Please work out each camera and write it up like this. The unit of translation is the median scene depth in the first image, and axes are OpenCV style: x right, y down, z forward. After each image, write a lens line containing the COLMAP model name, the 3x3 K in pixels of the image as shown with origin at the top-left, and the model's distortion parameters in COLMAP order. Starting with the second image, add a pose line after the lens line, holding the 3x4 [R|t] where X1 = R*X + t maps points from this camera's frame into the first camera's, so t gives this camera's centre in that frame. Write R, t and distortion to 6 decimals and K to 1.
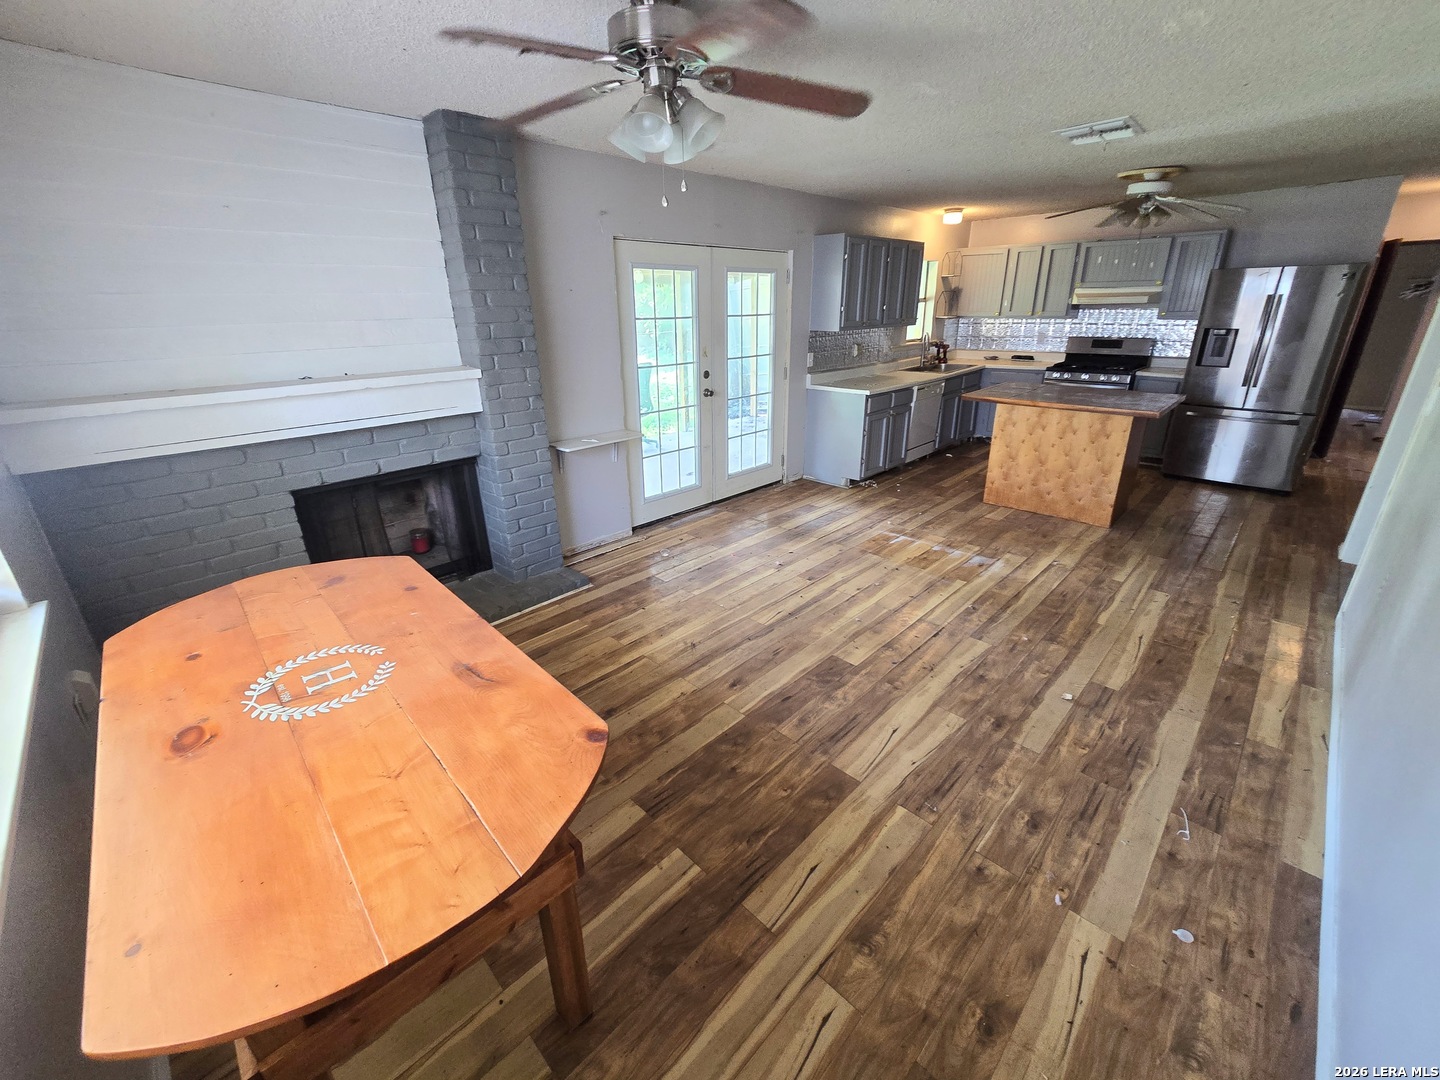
lens RADIAL K [[575.2, 0, 720.0], [0, 575.2, 540.0], [0, 0, 1]] dist [-0.013596, -0.000060]
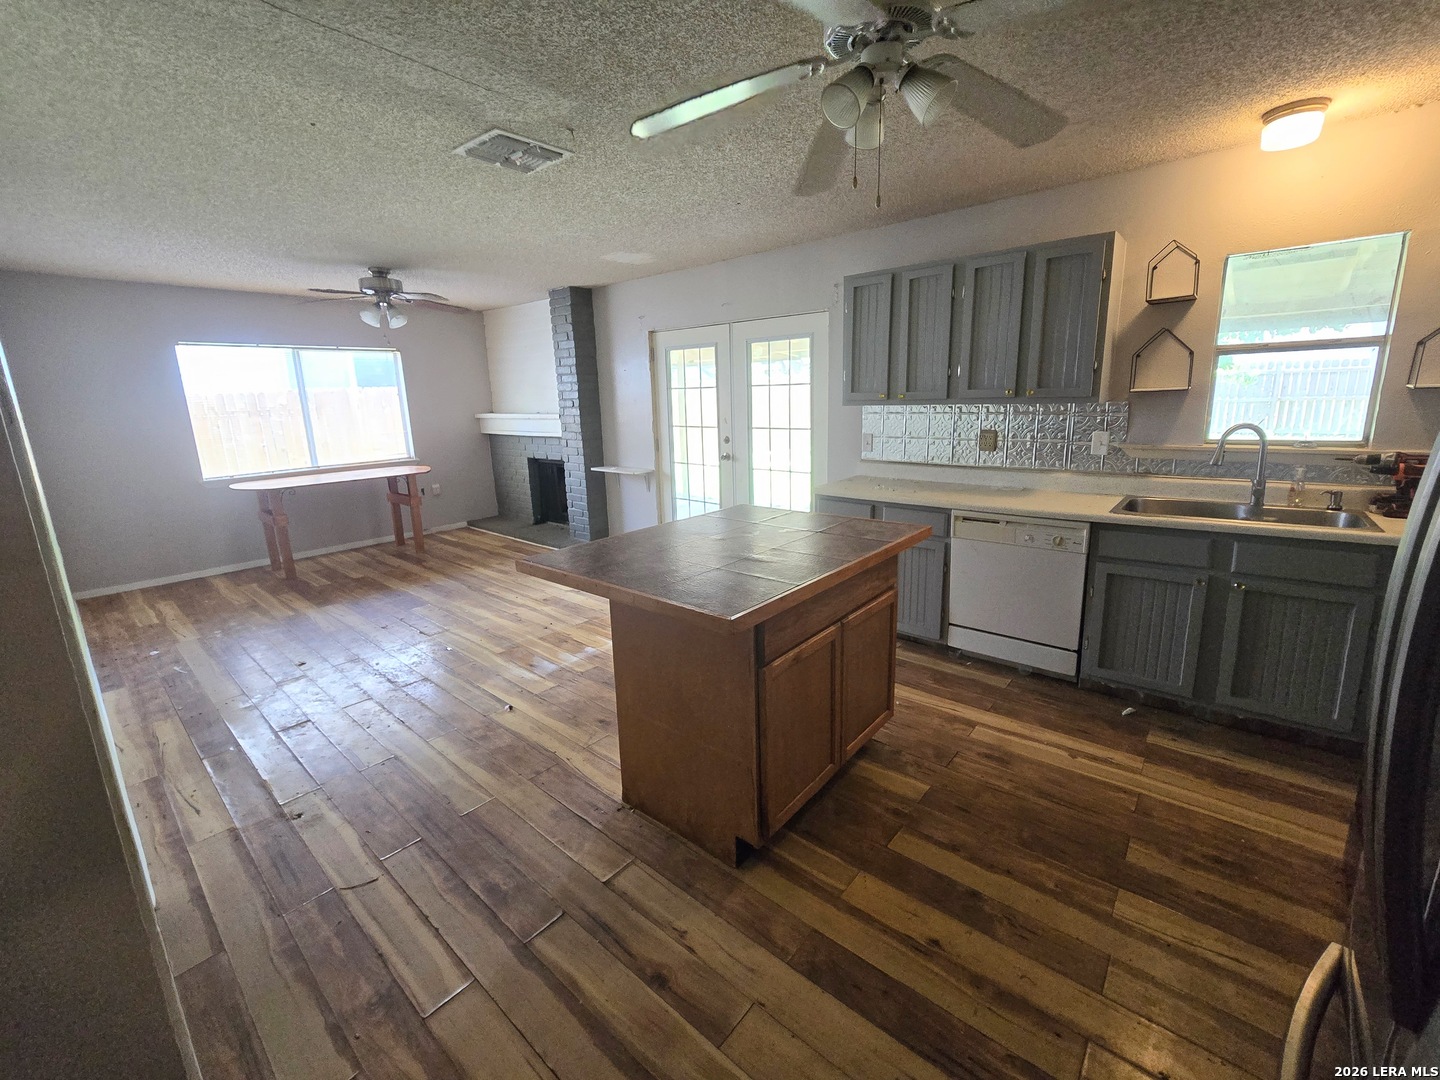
lens RADIAL K [[584.7, 0, 720.0], [0, 584.7, 540.0], [0, 0, 1]] dist [-0.000759, -0.000041]
pose [[0.085010, 0.263166, -0.960998, 1.293554], [-0.349401, 0.911117, 0.218598, -0.429392], [0.933109, 0.317190, 0.169404, 1.056725]]
